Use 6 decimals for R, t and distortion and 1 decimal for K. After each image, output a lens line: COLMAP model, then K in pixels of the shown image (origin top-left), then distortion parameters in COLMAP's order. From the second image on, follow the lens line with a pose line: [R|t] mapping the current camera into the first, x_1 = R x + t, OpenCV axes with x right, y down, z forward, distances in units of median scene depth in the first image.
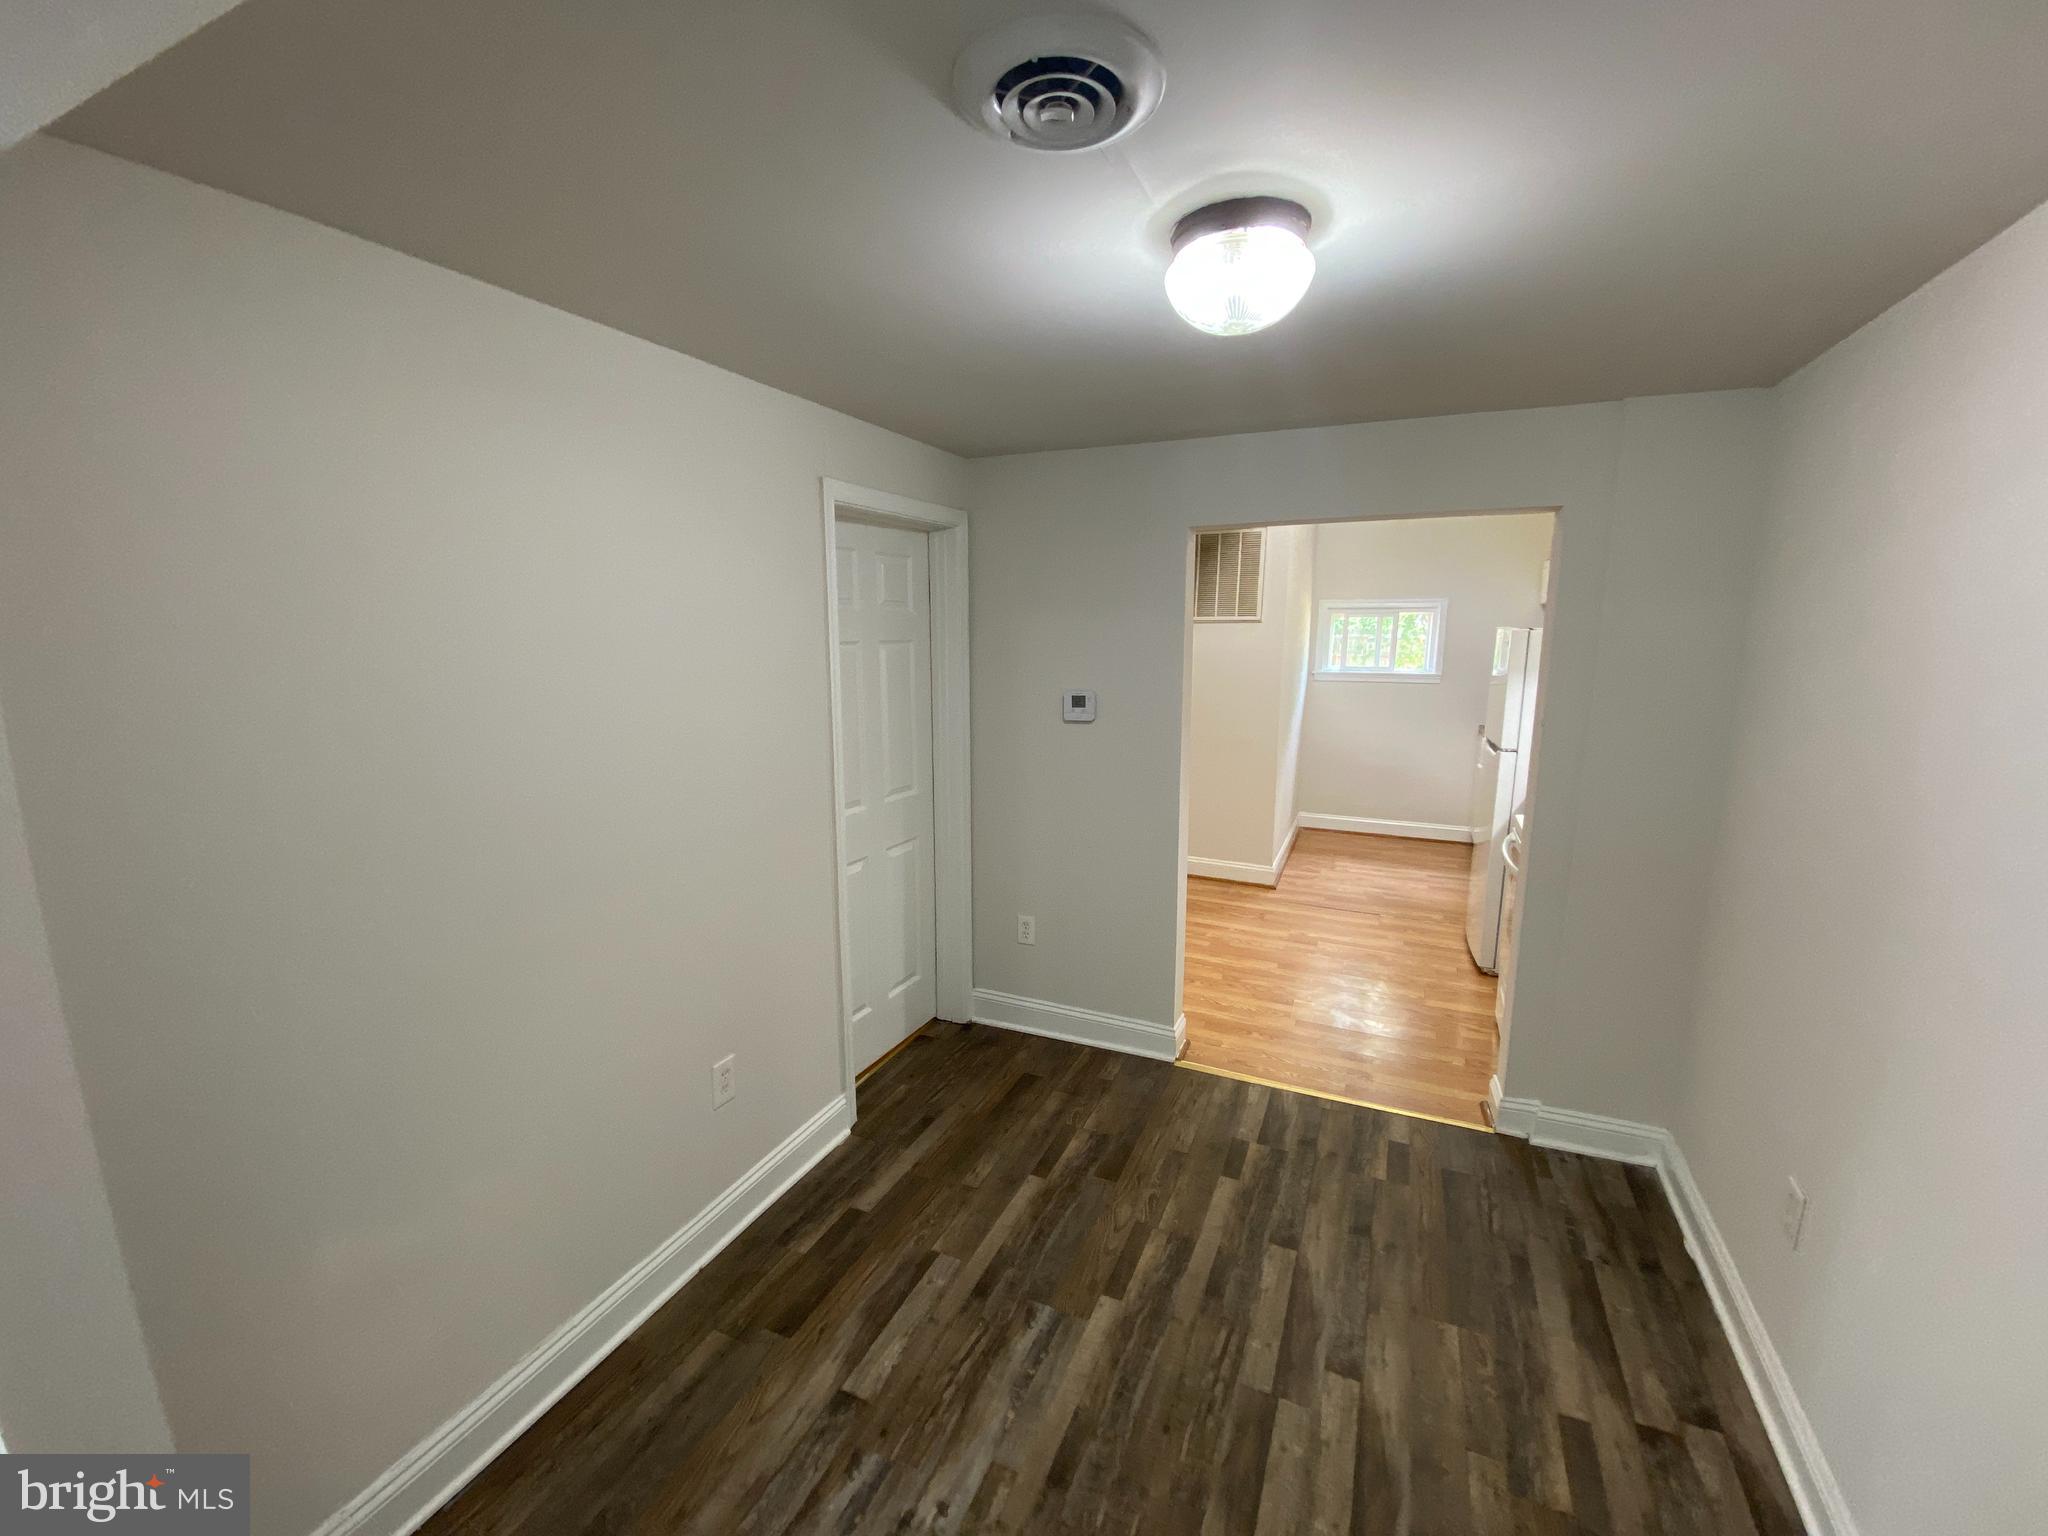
lens RADIAL K [[836.9, 0, 1027.6], [0, 836.9, 768.3], [0, 0, 1]] dist [0.022546, -0.021215]
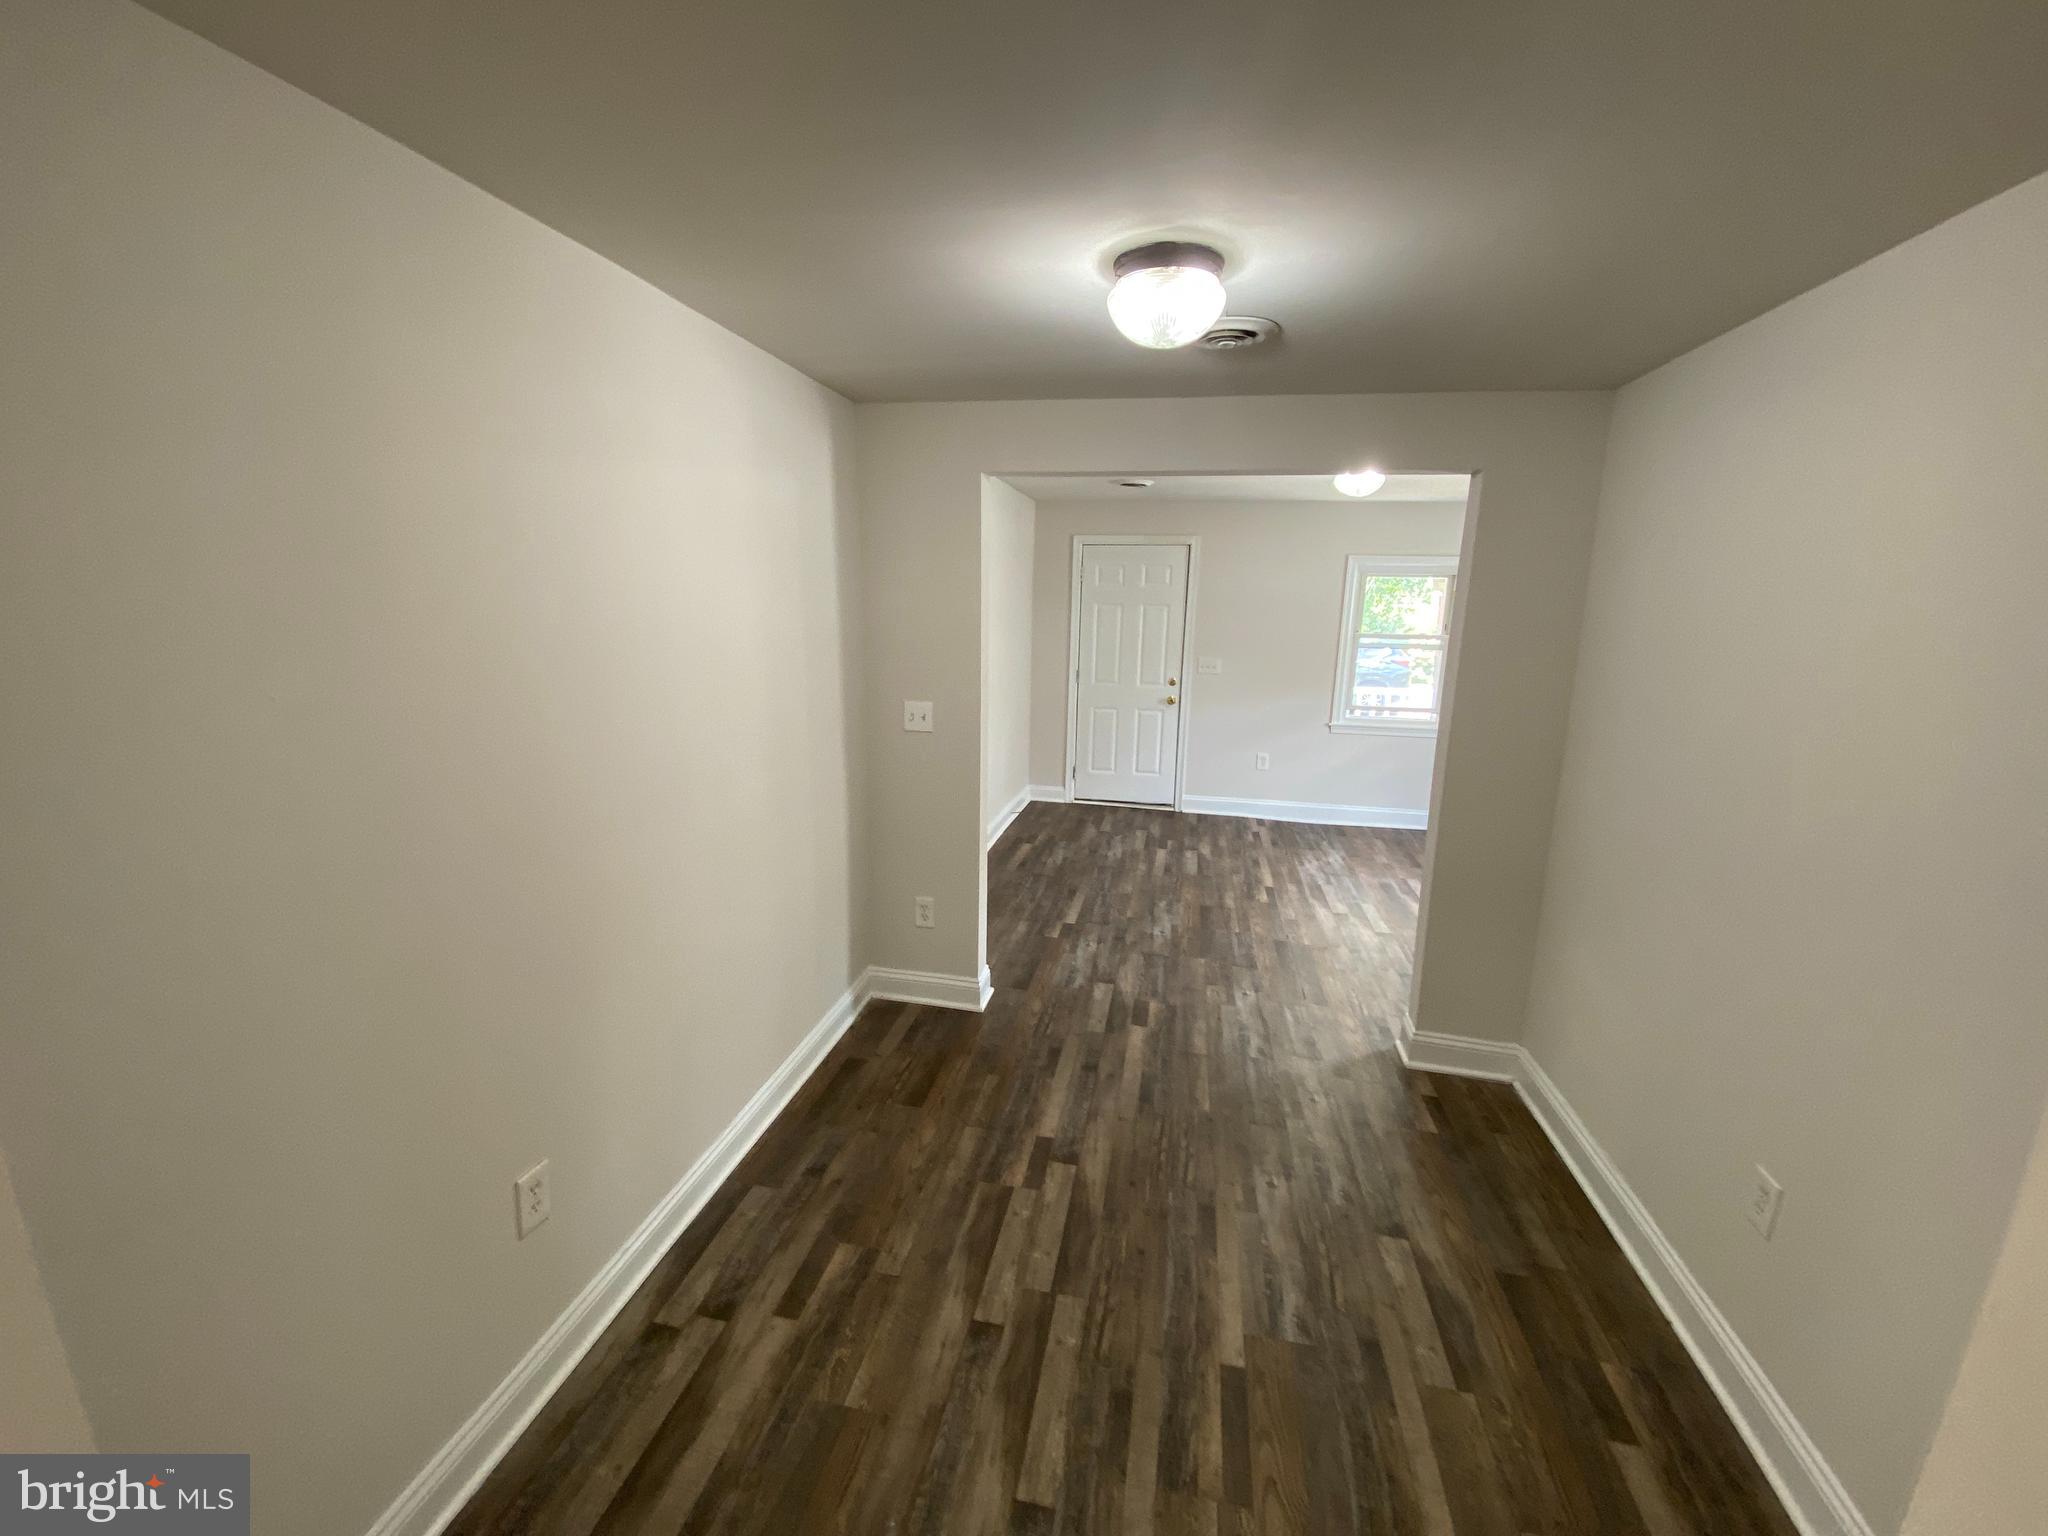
lens RADIAL K [[817.1, 0, 1024.0], [0, 817.1, 768.0], [0, 0, 1]] dist [0.058604, -0.041983]
pose [[-0.976178, 0.023267, -0.215720, 0.473227], [-0.058335, 0.929479, 0.364233, -0.241440], [0.208982, 0.368141, -0.905980, 1.483760]]
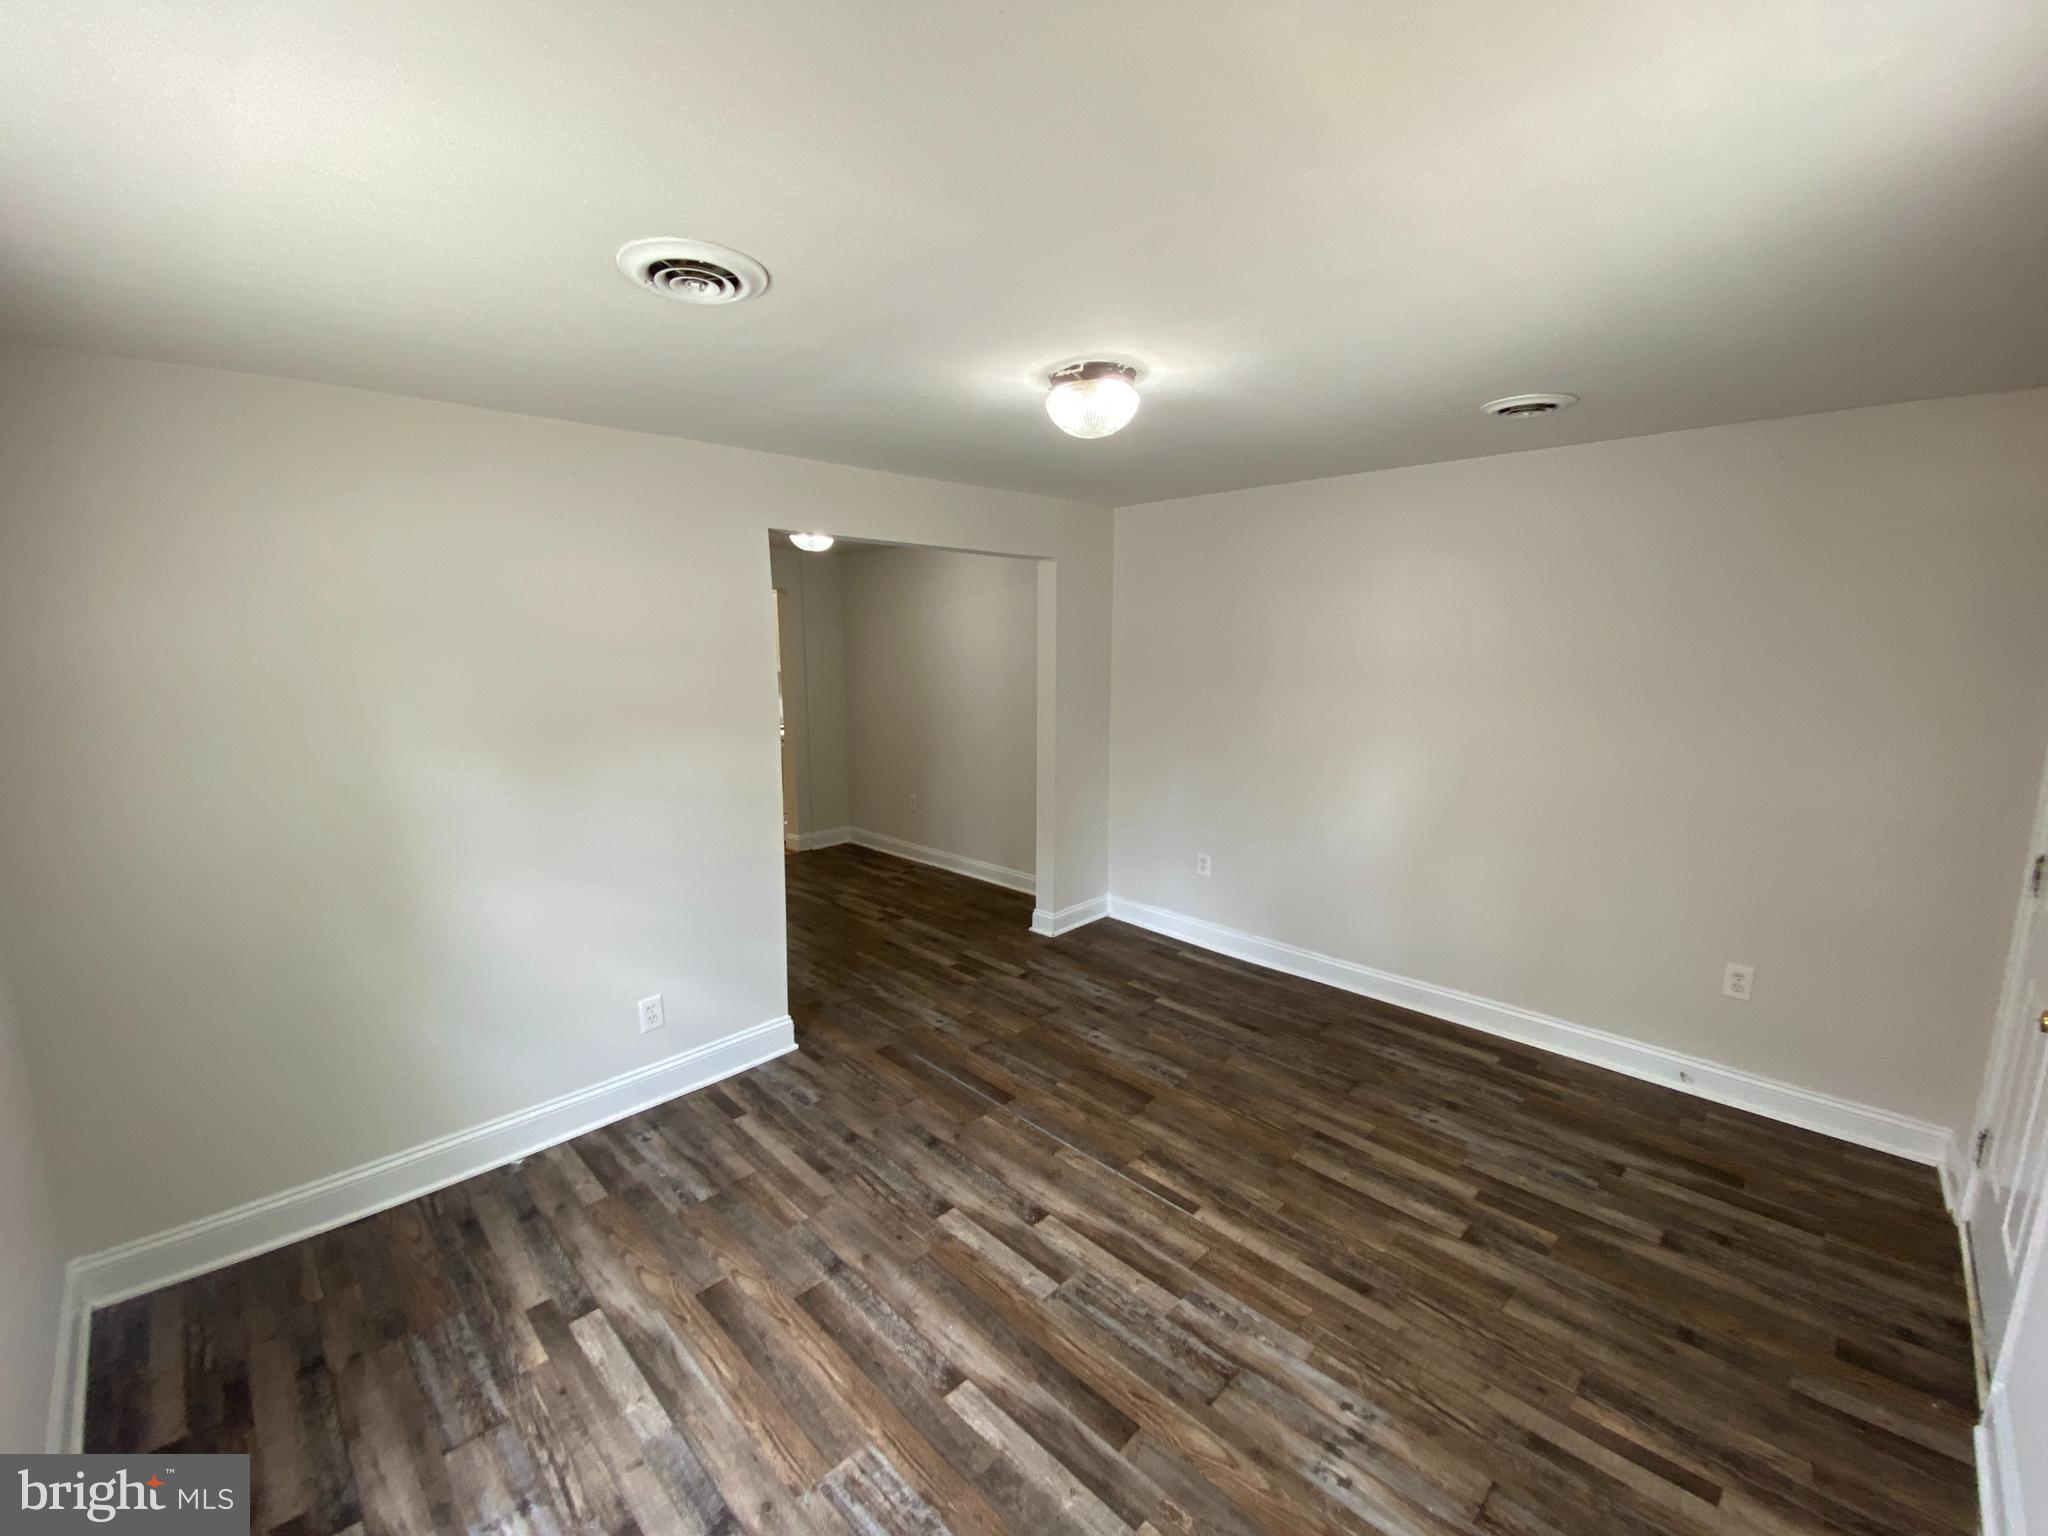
lens RADIAL K [[842.2, 0, 1028.3], [0, 842.2, 750.9], [0, 0, 1]] dist [0.013069, -0.015867]
pose [[0.352329, -0.132497, 0.926450, -1.772110], [0.161355, 0.983704, 0.079322, 0.104298], [-0.921862, 0.121540, 0.367966, -0.628221]]
